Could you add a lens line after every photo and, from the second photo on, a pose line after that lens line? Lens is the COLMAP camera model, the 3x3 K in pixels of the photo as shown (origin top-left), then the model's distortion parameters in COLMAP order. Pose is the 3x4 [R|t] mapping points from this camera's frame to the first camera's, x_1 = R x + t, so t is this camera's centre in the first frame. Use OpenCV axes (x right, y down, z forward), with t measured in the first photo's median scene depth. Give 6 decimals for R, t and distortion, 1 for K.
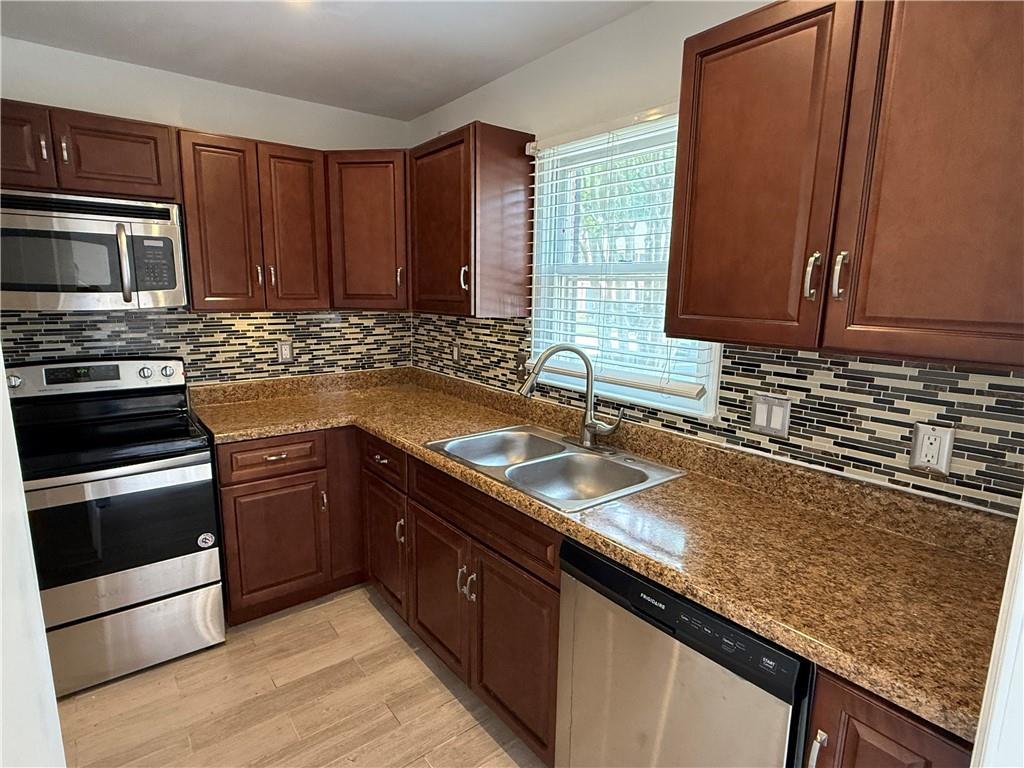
lens RADIAL K [[550.2, 0, 509.5], [0, 550.2, 382.5], [0, 0, 1]] dist [0.003859, 0.000153]
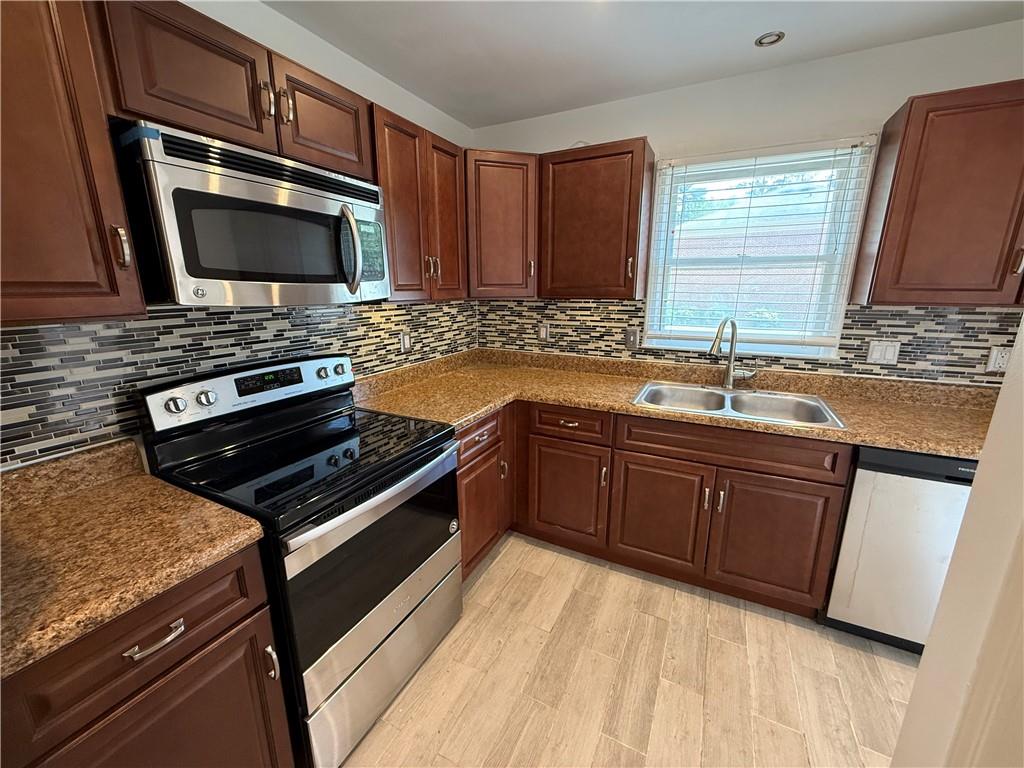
lens RADIAL K [[408.6, 0, 510.3], [0, 408.6, 382.7], [0, 0, 1]] dist [0.000108, 0.000802]
pose [[0.902644, -0.115336, 0.414647, -0.677203], [0.087703, 0.992501, 0.085148, -0.032507], [-0.421358, -0.040492, 0.905990, 0.250196]]
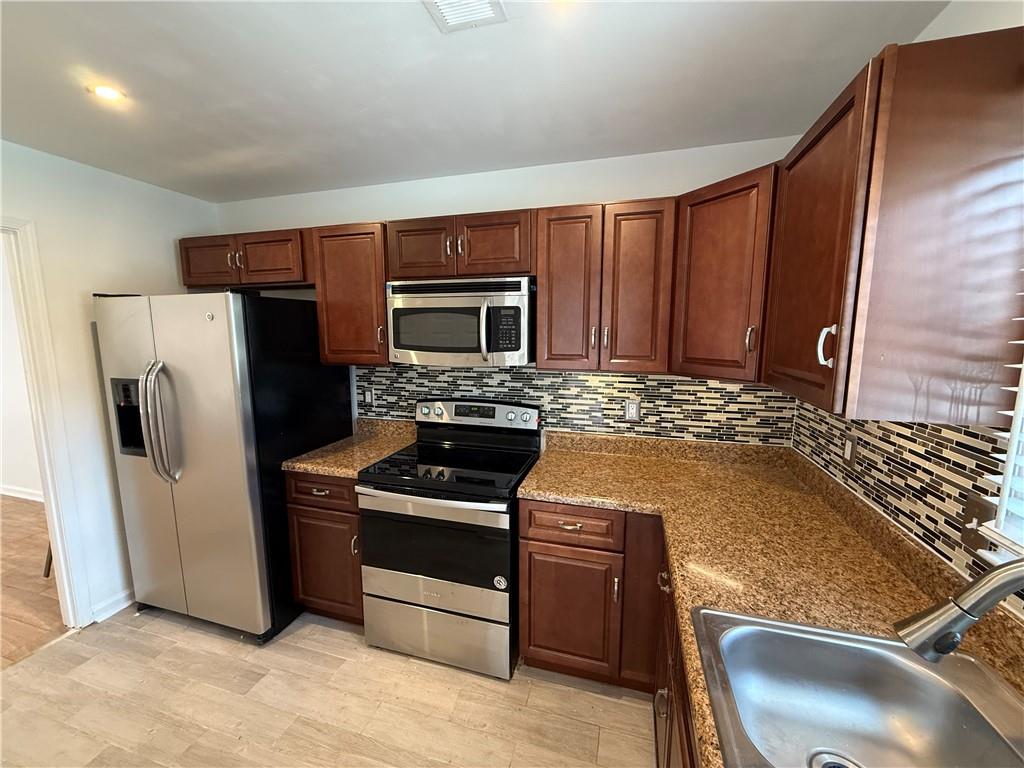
lens RADIAL K [[408.6, 0, 508.7], [0, 408.6, 382.6], [0, 0, 1]] dist [0.000108, 0.000802]
pose [[0.588796, 0.092328, -0.802991, 0.060534], [-0.130524, 0.991277, 0.018270, -0.109147], [0.797674, 0.094052, 0.595711, 0.455556]]
